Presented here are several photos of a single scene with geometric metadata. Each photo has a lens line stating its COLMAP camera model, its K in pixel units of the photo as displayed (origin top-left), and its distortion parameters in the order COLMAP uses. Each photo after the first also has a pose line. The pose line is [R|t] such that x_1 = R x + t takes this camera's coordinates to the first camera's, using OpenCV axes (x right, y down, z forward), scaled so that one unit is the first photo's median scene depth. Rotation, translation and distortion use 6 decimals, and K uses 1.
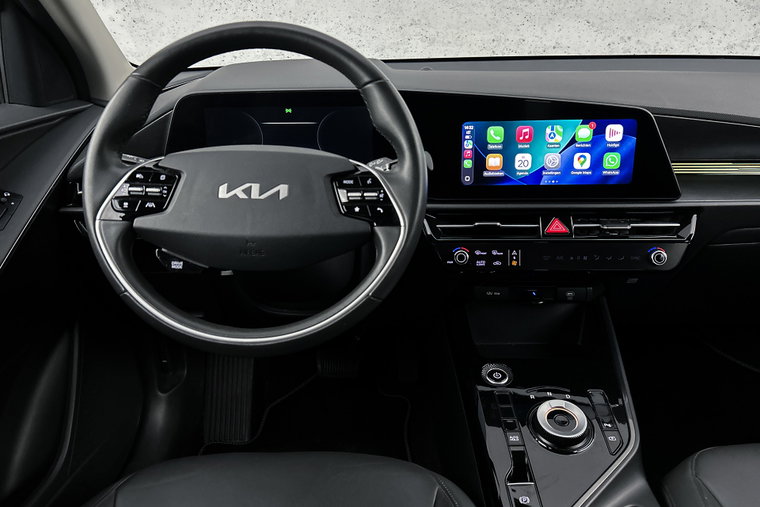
lens RADIAL K [[574.7, 0, 380.3], [0, 574.7, 252.4], [0, 0, 1]] dist [0.055266, -0.061780]
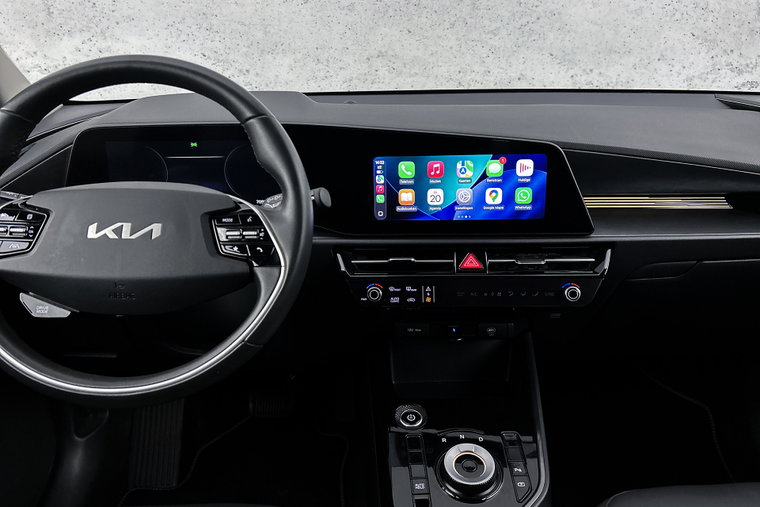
lens RADIAL K [[574.7, 0, 380.8], [0, 574.7, 253.6], [0, 0, 1]] dist [0.055266, -0.061780]
pose [[0.999553, -0.005467, 0.029404, 0.125587], [0.006775, 0.998983, -0.044569, -0.017020], [-0.029130, 0.044748, 0.998573, 0.028443]]
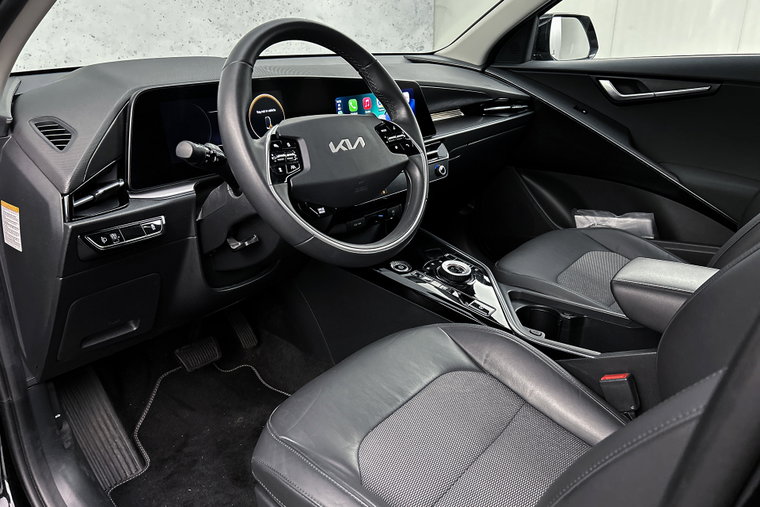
lens RADIAL K [[574.7, 0, 381.6], [0, 574.7, 256.0], [0, 0, 1]] dist [0.055266, -0.061780]
pose [[0.614515, -0.273024, 0.740155, -0.895990], [0.290491, 0.950595, 0.109470, 0.011631], [-0.733476, 0.147738, 0.663466, 0.070128]]
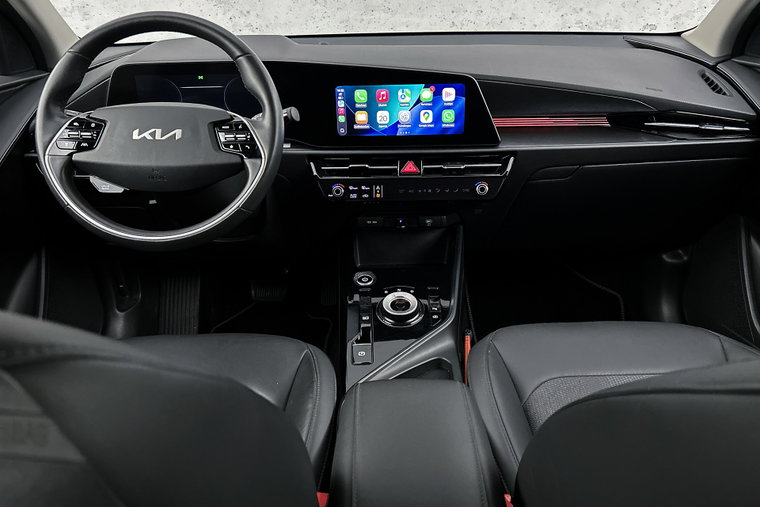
lens RADIAL K [[574.7, 0, 382.8], [0, 574.7, 254.5], [0, 0, 1]] dist [0.055266, -0.061780]
pose [[0.999803, -0.009632, 0.017337, 0.222642], [0.008736, 0.998658, 0.051048, 0.087907], [-0.017805, -0.050886, 0.998546, -0.323104]]
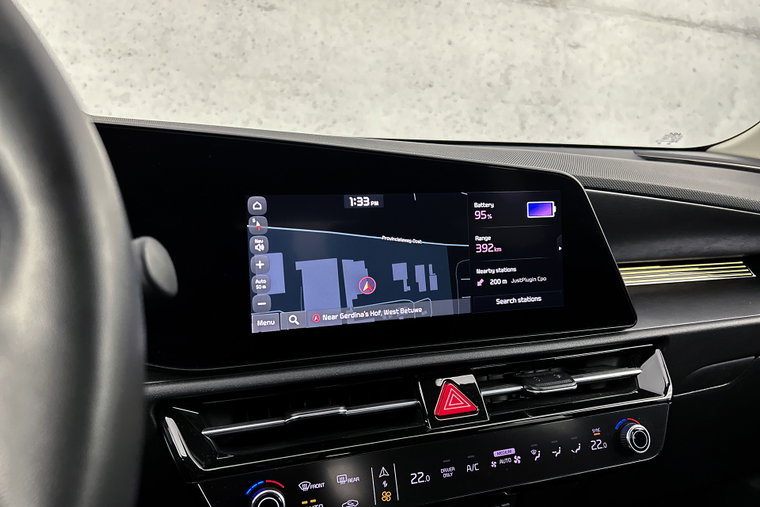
lens RADIAL K [[574.7, 0, 383.0], [0, 574.7, 258.5], [0, 0, 1]] dist [0.055266, -0.061780]
pose [[0.918571, -0.034697, 0.393731, 0.059618], [0.124708, 0.970700, -0.205401, -0.070164], [-0.375068, 0.237777, 0.895984, 0.560860]]
